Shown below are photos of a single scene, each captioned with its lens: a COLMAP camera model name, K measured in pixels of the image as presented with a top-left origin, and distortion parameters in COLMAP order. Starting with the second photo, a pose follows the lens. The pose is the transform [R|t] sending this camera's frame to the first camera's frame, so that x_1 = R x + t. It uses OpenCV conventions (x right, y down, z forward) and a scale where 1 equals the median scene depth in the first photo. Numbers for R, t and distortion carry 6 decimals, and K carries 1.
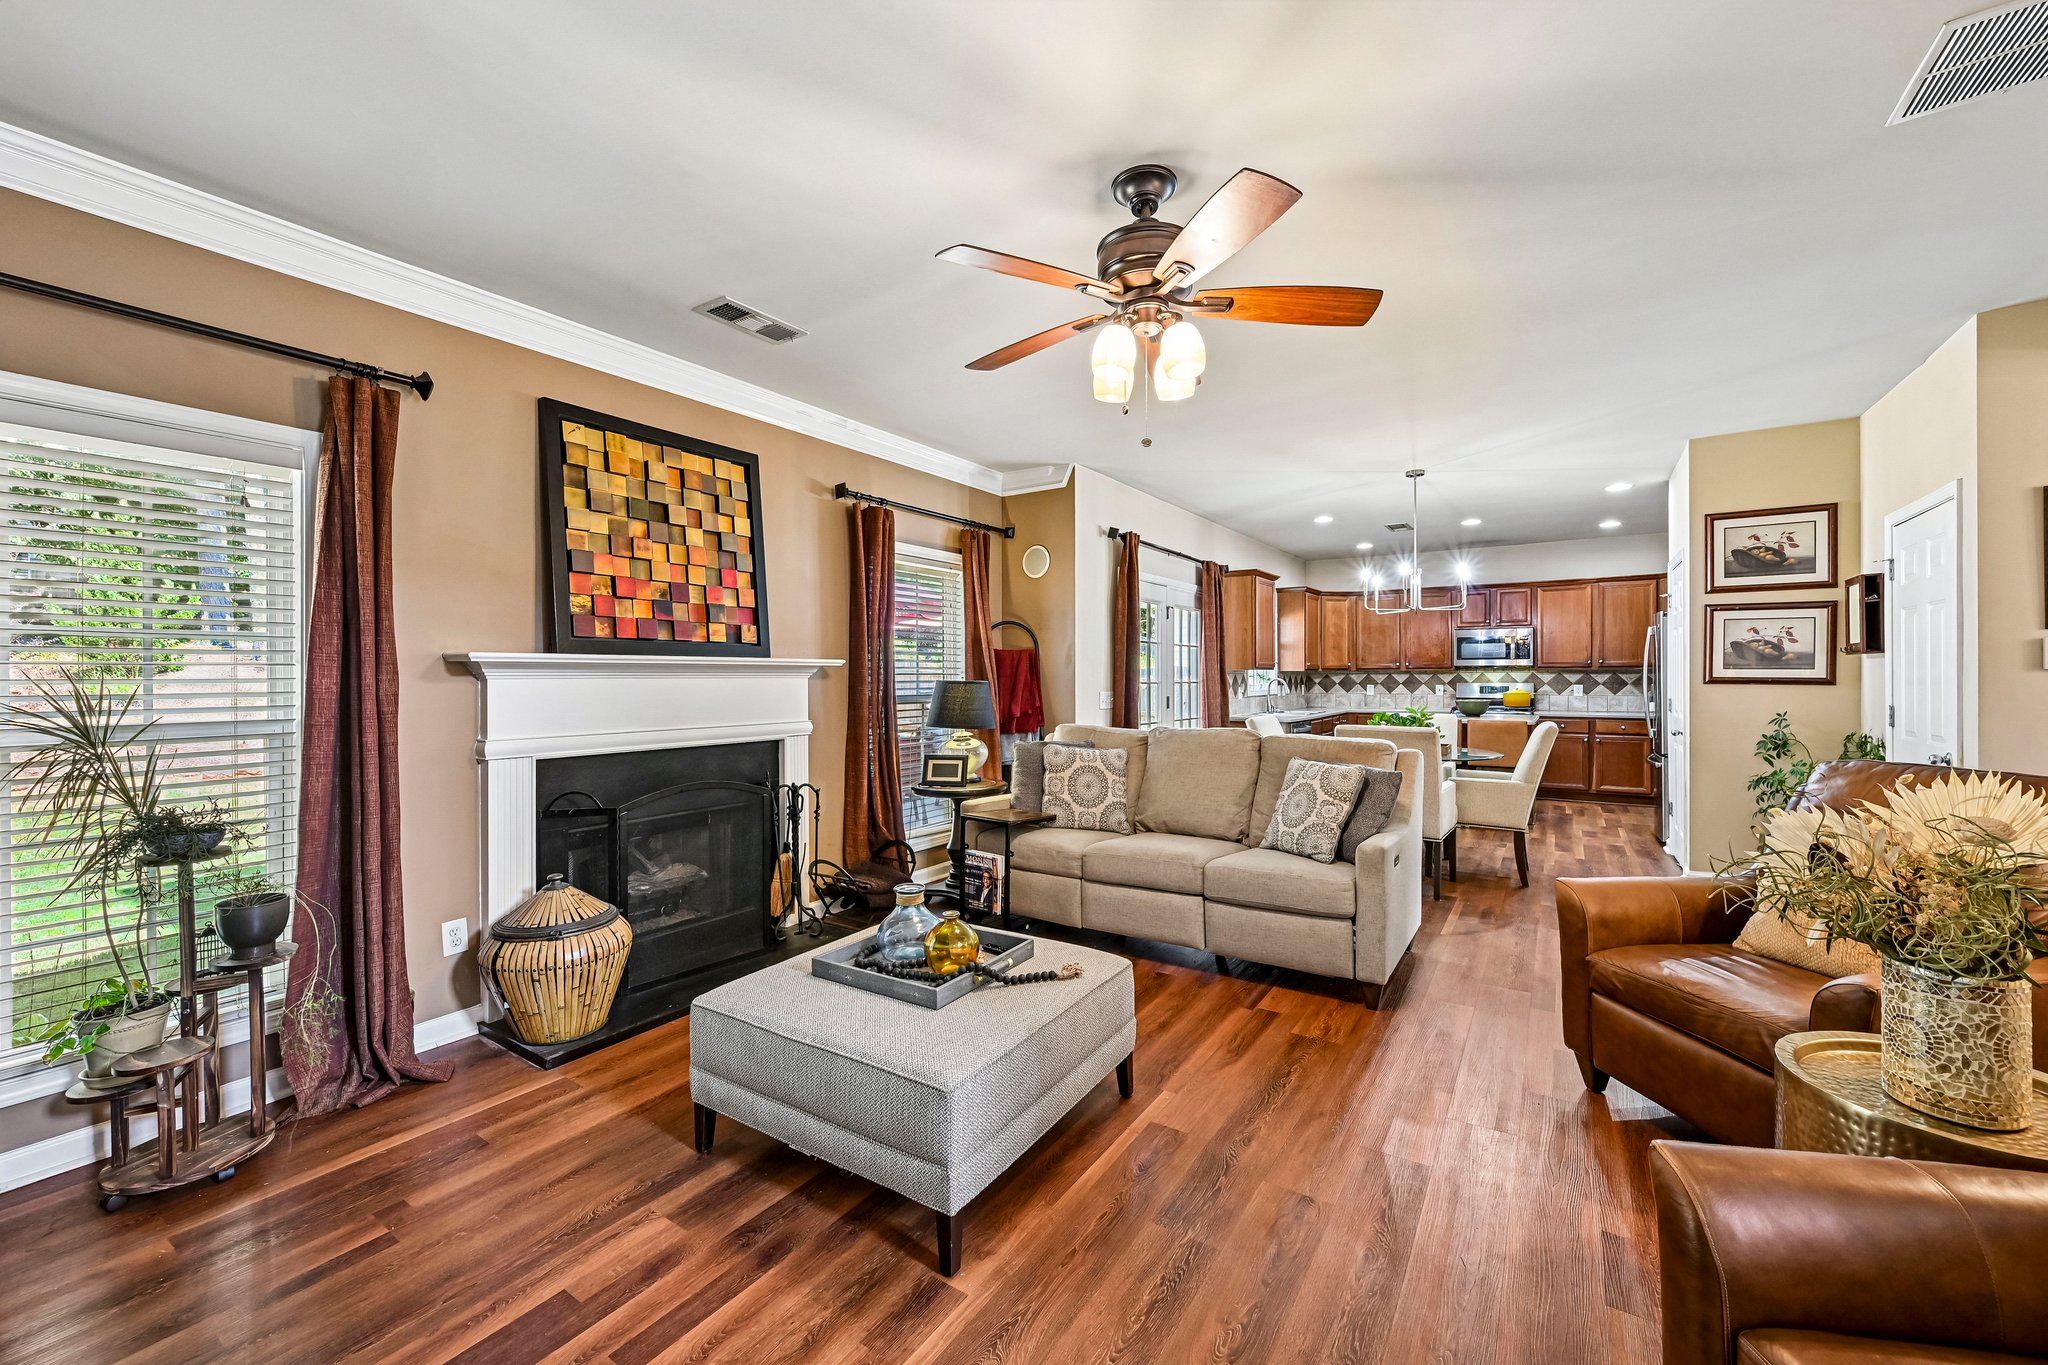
lens RADIAL K [[801.1, 0, 1045.2], [0, 801.1, 673.1], [0, 0, 1]] dist [-0.002892, 0.000017]
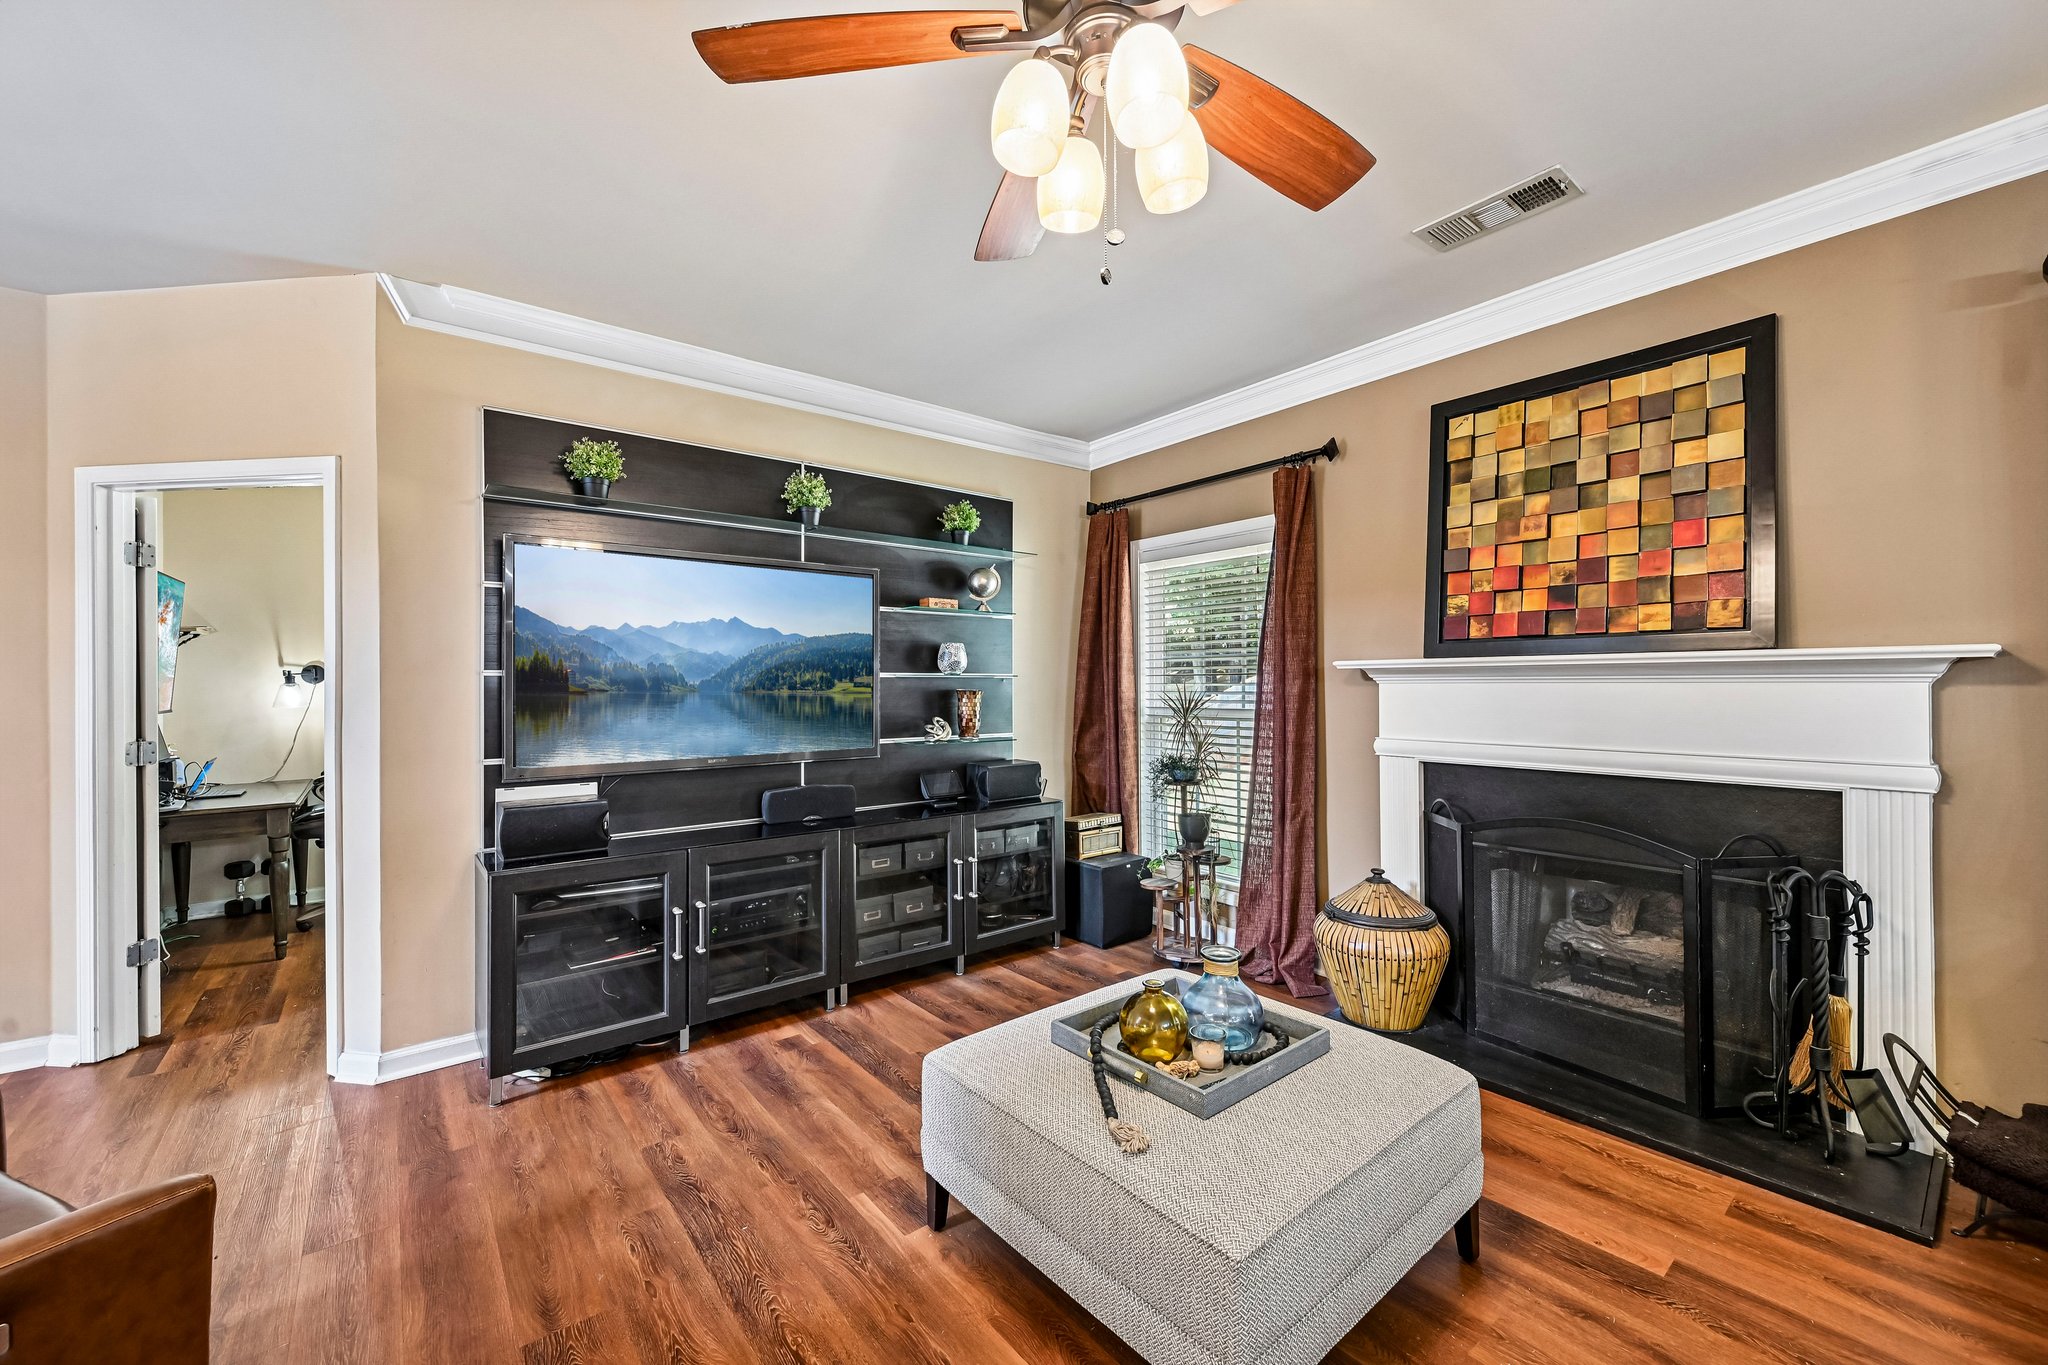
lens RADIAL K [[801.1, 0, 1017.0], [0, 801.1, 673.0], [0, 0, 1]] dist [-0.002892, 0.000017]
pose [[-0.328668, -0.001875, -0.944444, 0.390895], [0.014156, 0.999876, -0.006912, -0.005053], [0.944339, -0.015642, -0.328601, 0.644278]]
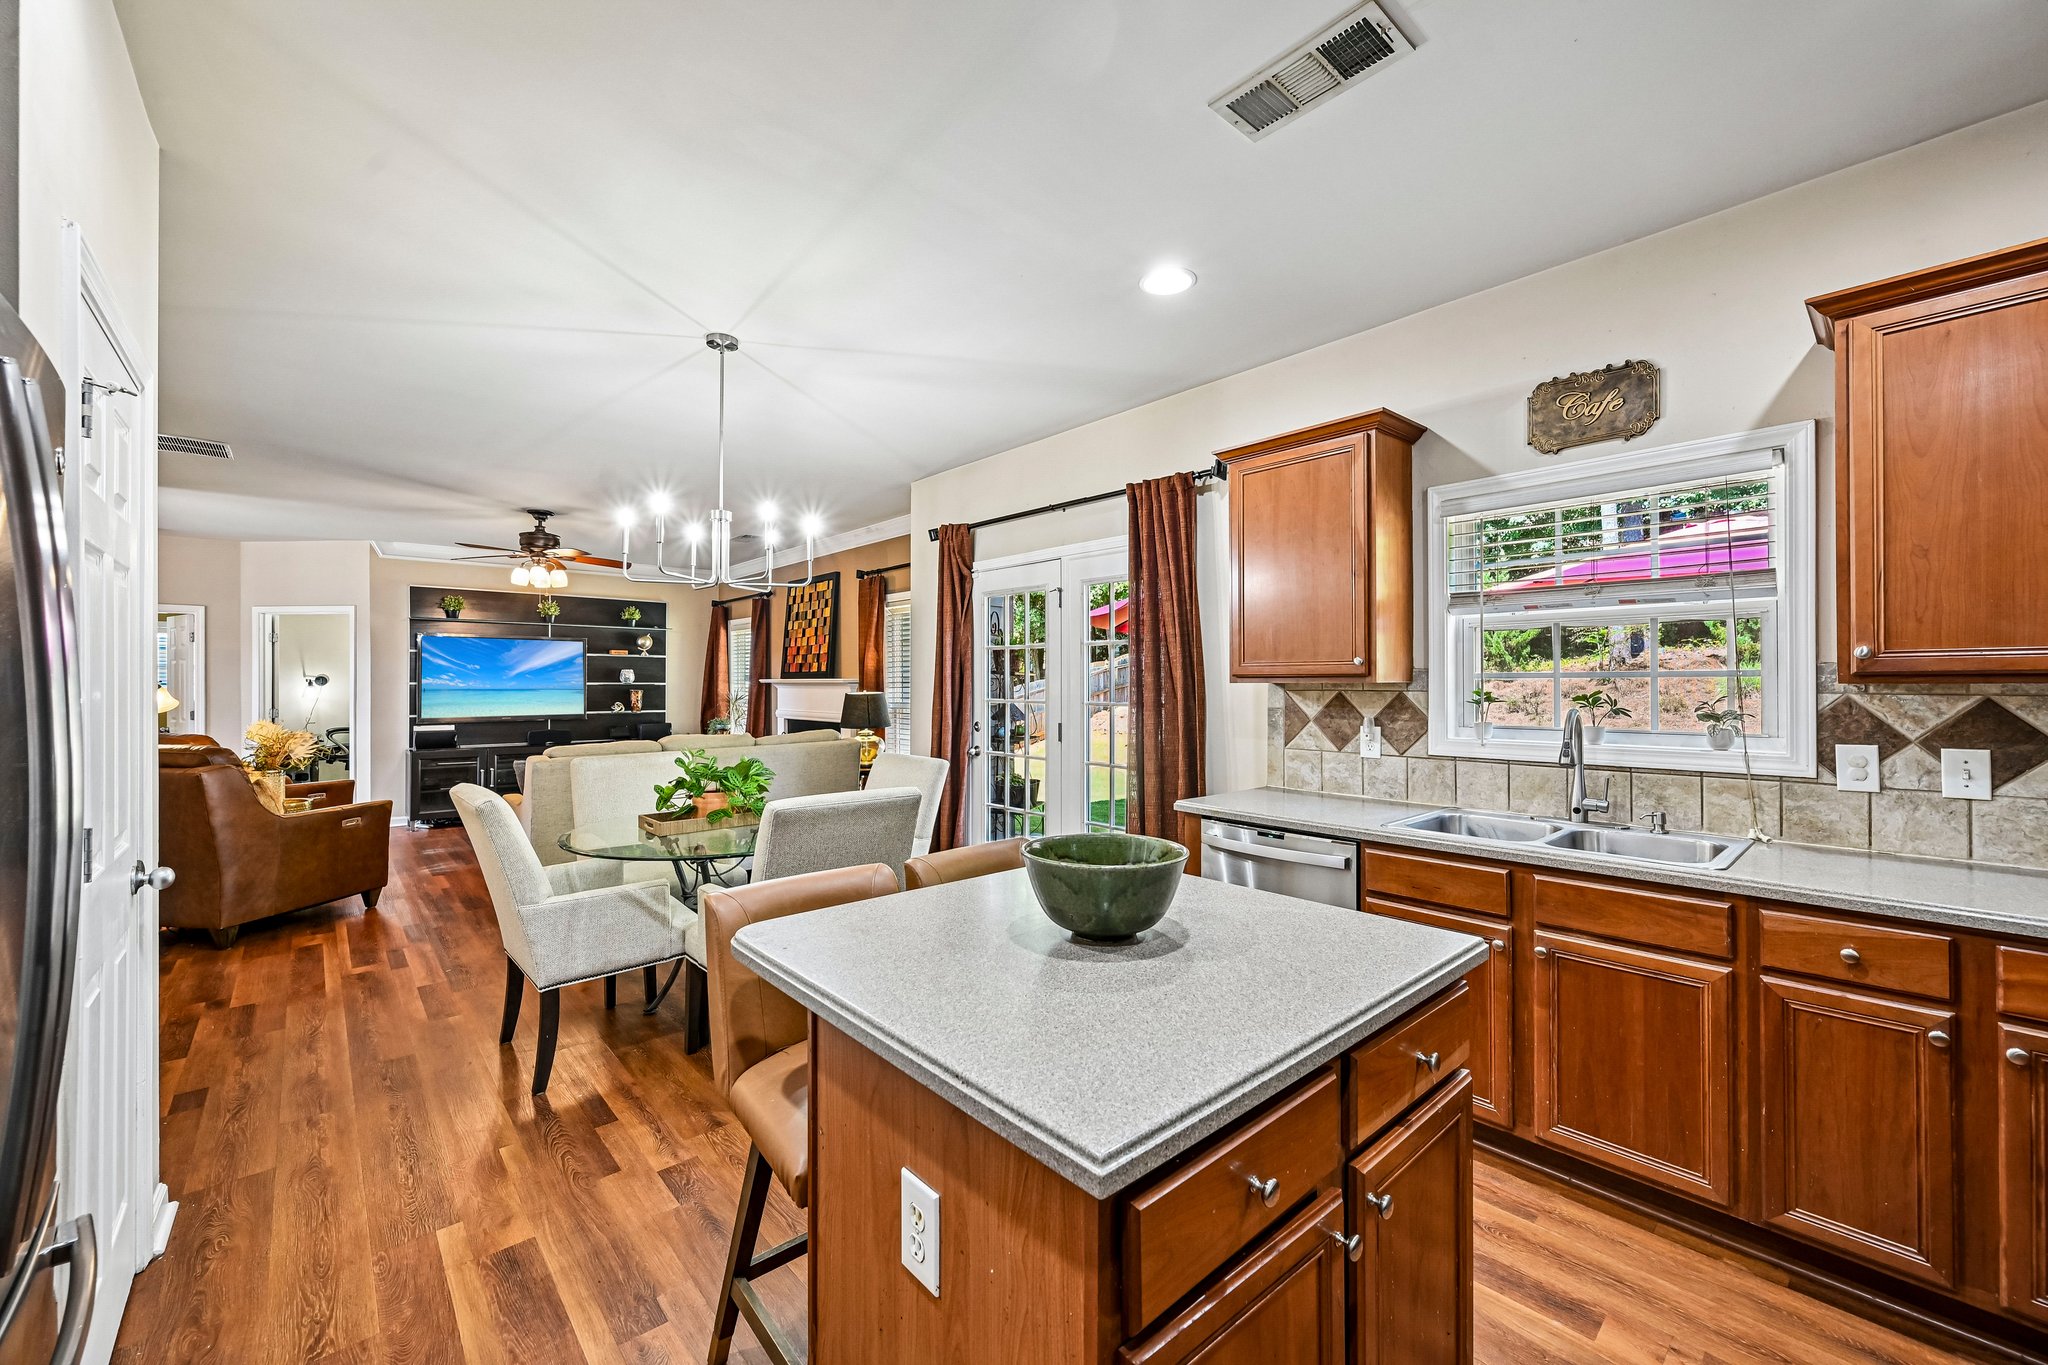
lens RADIAL K [[801.1, 0, 1021.8], [0, 801.1, 678.6], [0, 0, 1]] dist [-0.002892, 0.000017]
pose [[-0.266624, 0.002125, -0.963798, 1.341159], [0.008867, 0.999961, -0.000249, -0.013382], [0.963760, -0.008613, -0.266632, 1.901265]]
